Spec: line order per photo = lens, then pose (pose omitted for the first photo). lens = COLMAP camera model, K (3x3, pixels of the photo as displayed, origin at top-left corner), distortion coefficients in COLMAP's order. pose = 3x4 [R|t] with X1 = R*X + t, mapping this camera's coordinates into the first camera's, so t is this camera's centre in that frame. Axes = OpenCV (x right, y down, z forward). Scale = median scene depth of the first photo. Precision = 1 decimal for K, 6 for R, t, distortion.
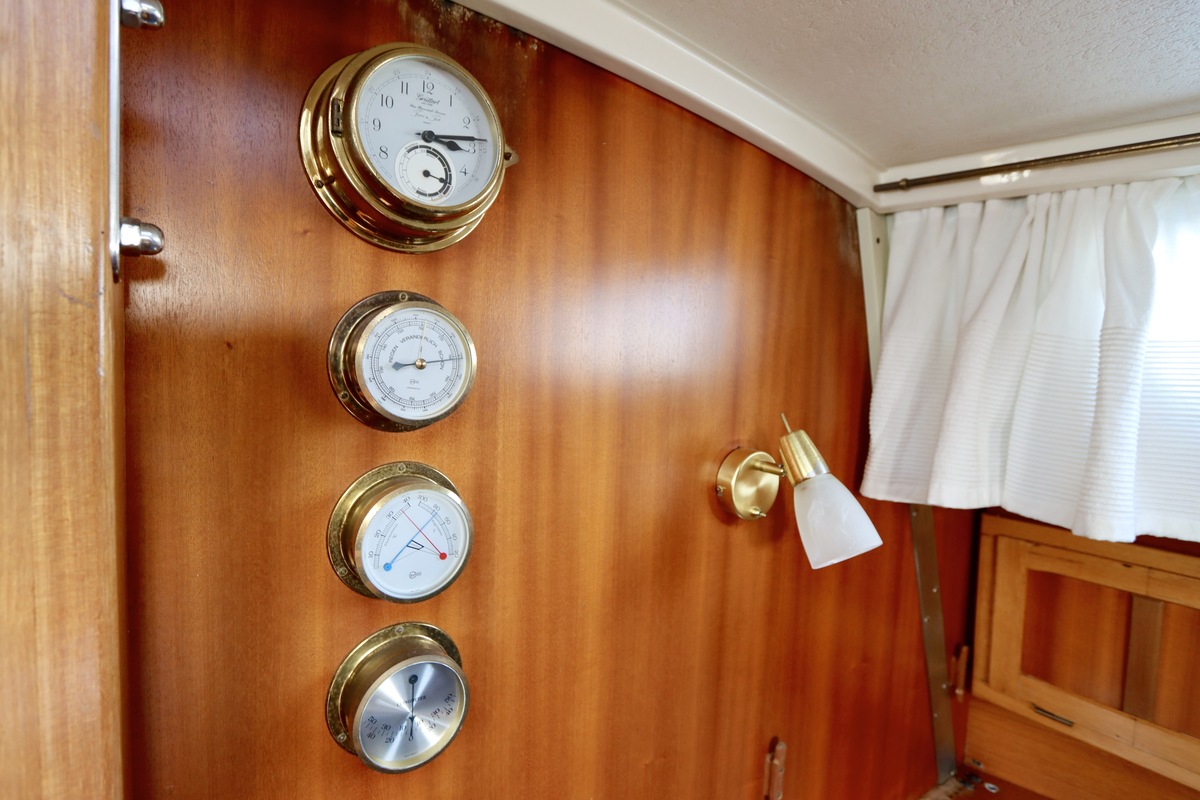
lens RADIAL K [[599.8, 0, 603.7], [0, 599.8, 386.3], [0, 0, 1]] dist [-0.012695, 0.000970]
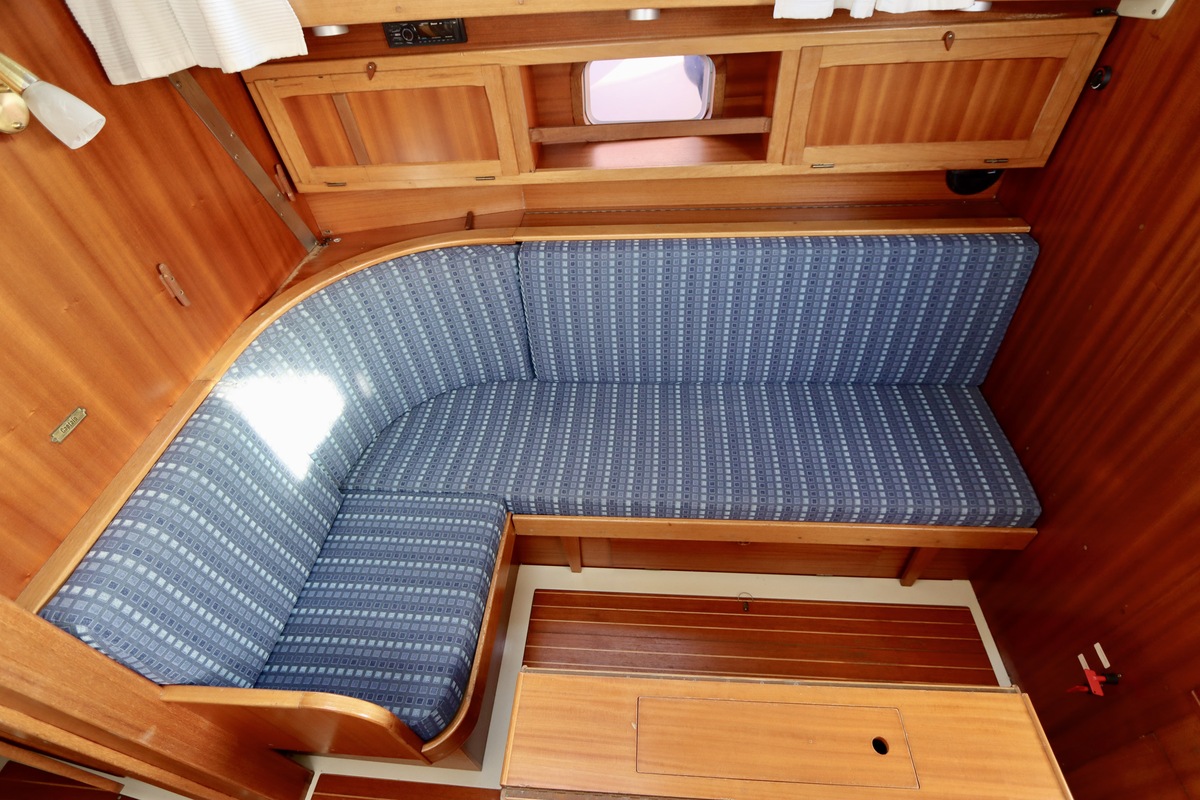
lens RADIAL K [[569.1, 0, 599.7], [0, 569.1, 392.4], [0, 0, 1]] dist [-0.015898, 0.001078]
pose [[0.643185, -0.588511, 0.489866, 0.107155], [0.126599, 0.712680, 0.689971, -0.065901], [-0.755173, -0.381762, 0.532889, -0.858036]]
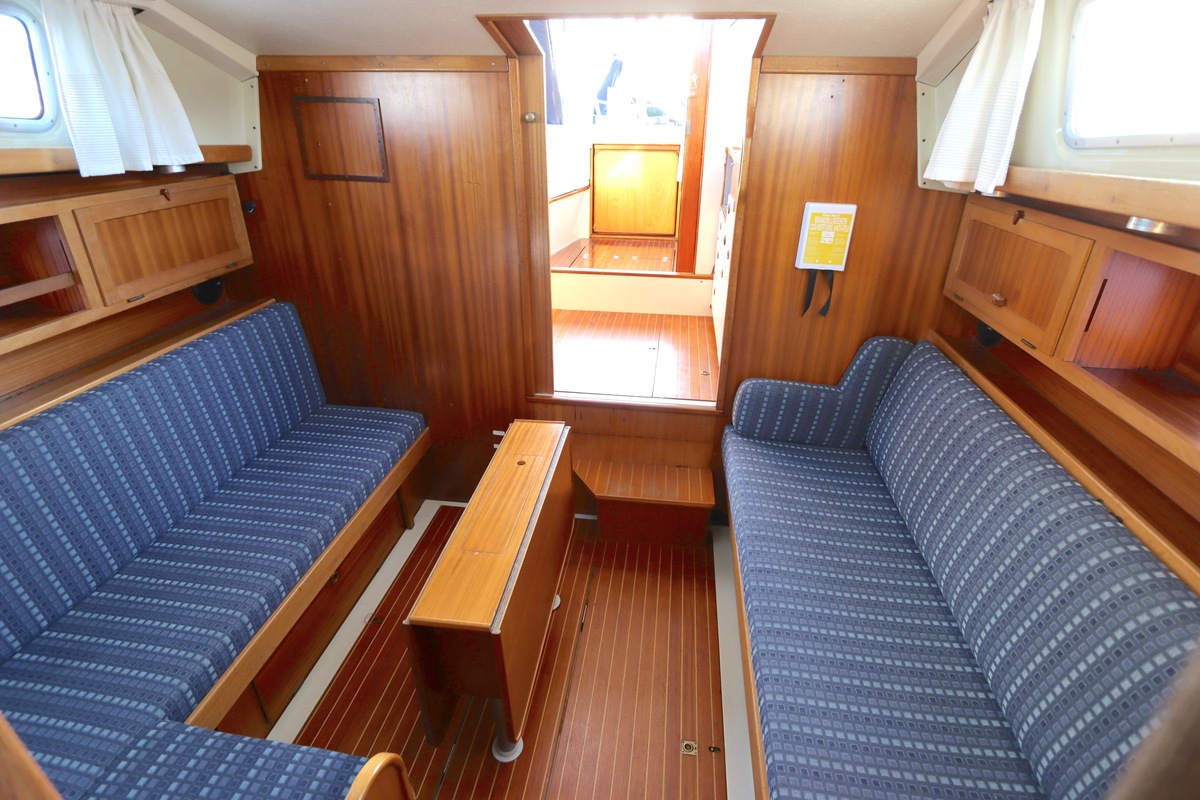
lens RADIAL K [[576.6, 0, 600.5], [0, 576.6, 396.1], [0, 0, 1]] dist [-0.012206, -0.000134]
pose [[-0.724473, -0.341206, 0.598930, -0.869825], [0.000070, 0.868855, 0.495066, 0.006004], [-0.689303, 0.358704, -0.629439, 0.168153]]
